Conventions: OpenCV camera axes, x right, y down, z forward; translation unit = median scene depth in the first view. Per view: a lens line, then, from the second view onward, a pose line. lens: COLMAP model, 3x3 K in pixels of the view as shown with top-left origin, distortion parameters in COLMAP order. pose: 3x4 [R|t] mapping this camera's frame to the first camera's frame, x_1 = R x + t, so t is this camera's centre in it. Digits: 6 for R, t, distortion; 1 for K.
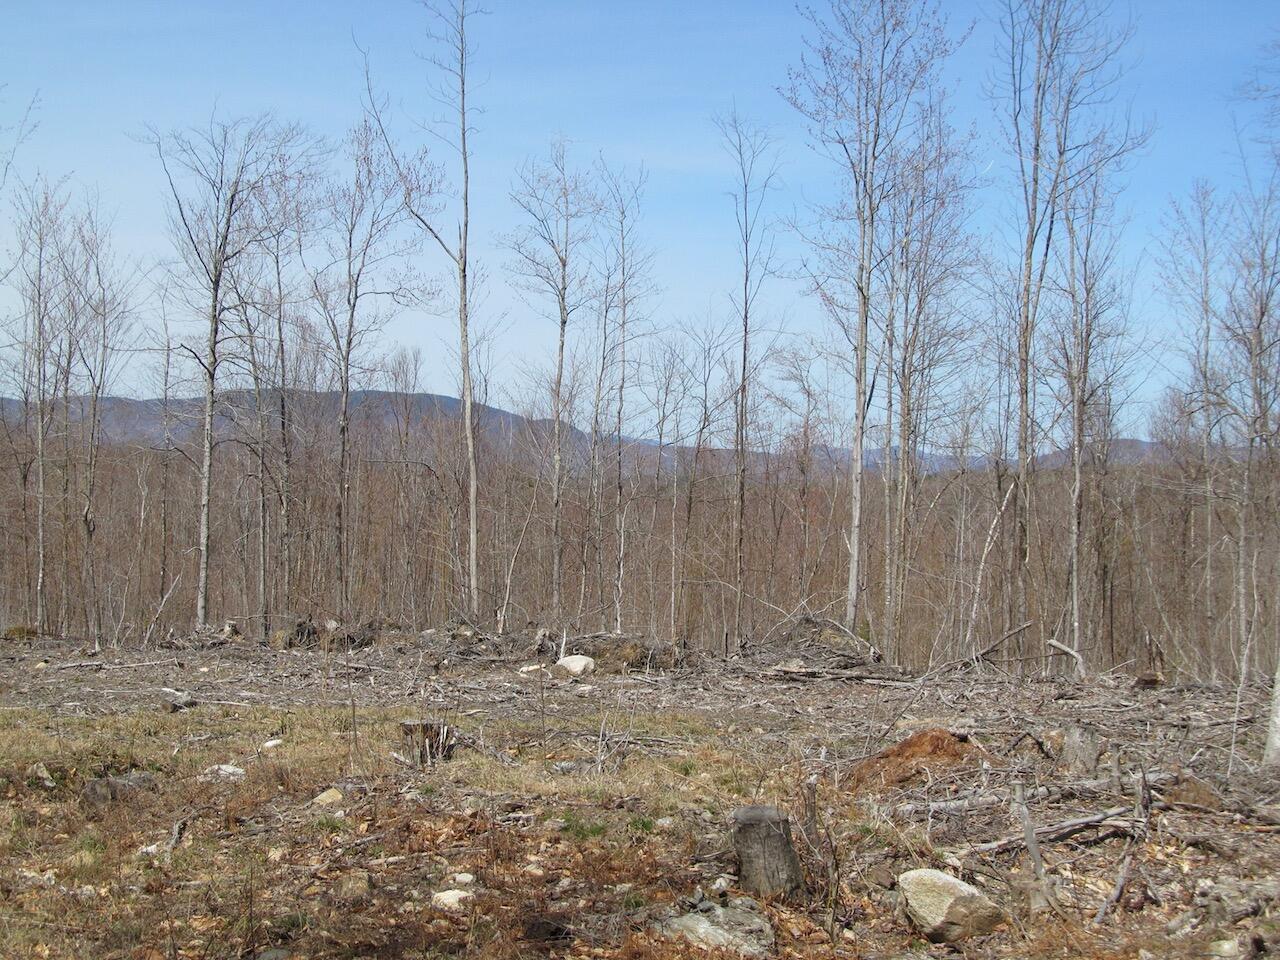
lens RADIAL K [[1966.5, 0, 629.3], [0, 1966.5, 482.4], [0, 0, 1]] dist [-0.127286, 0.000000]
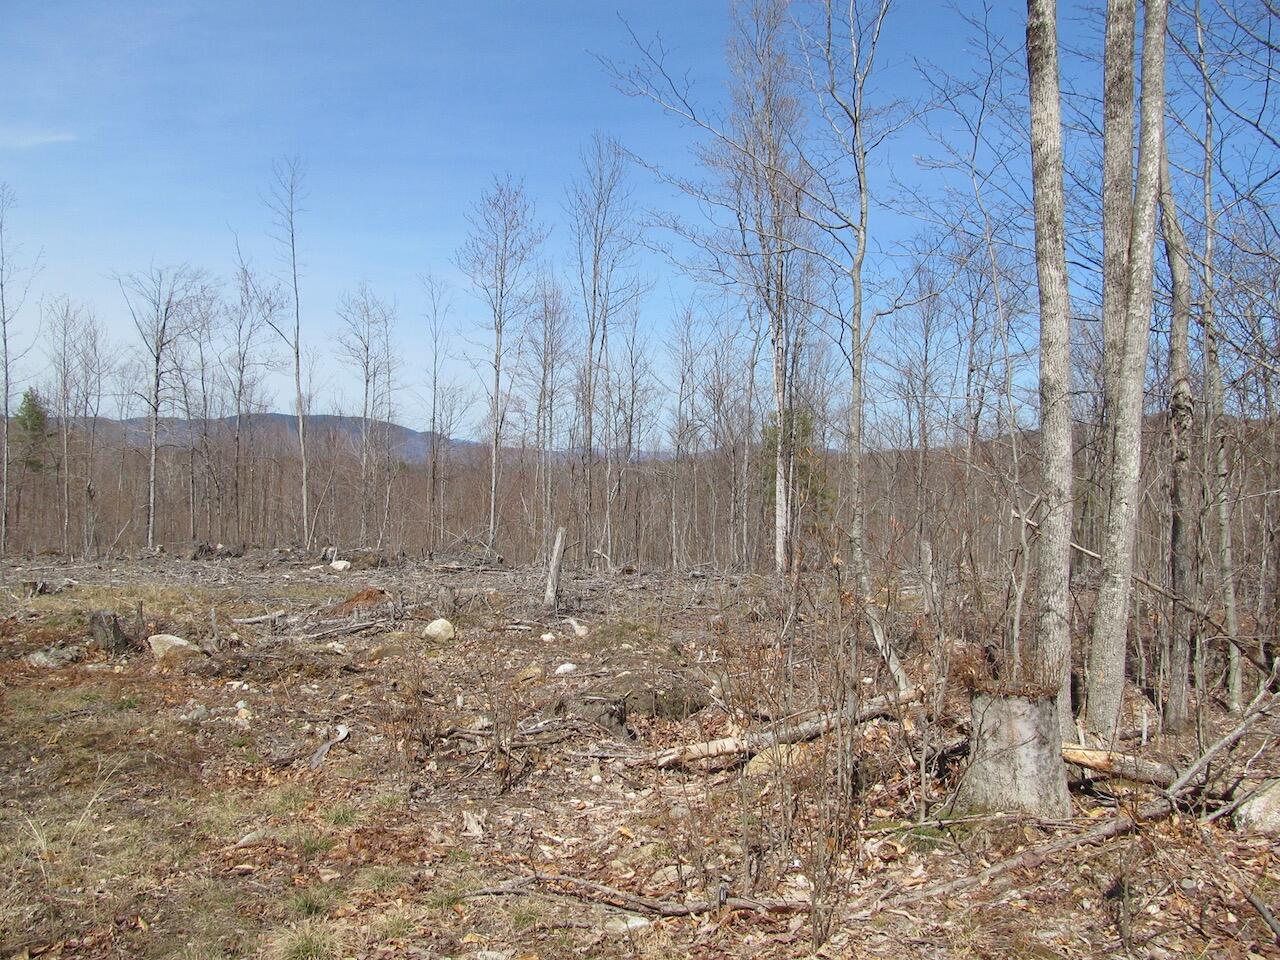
lens RADIAL K [[1102.2, 0, 630.1], [0, 1102.2, 481.6], [0, 0, 1]] dist [-0.019445, 0.023588]
pose [[0.991242, -0.003502, 0.132012, 0.086371], [0.001786, 0.999912, 0.013110, -0.000695], [-0.132046, -0.012759, 0.991161, -0.061983]]
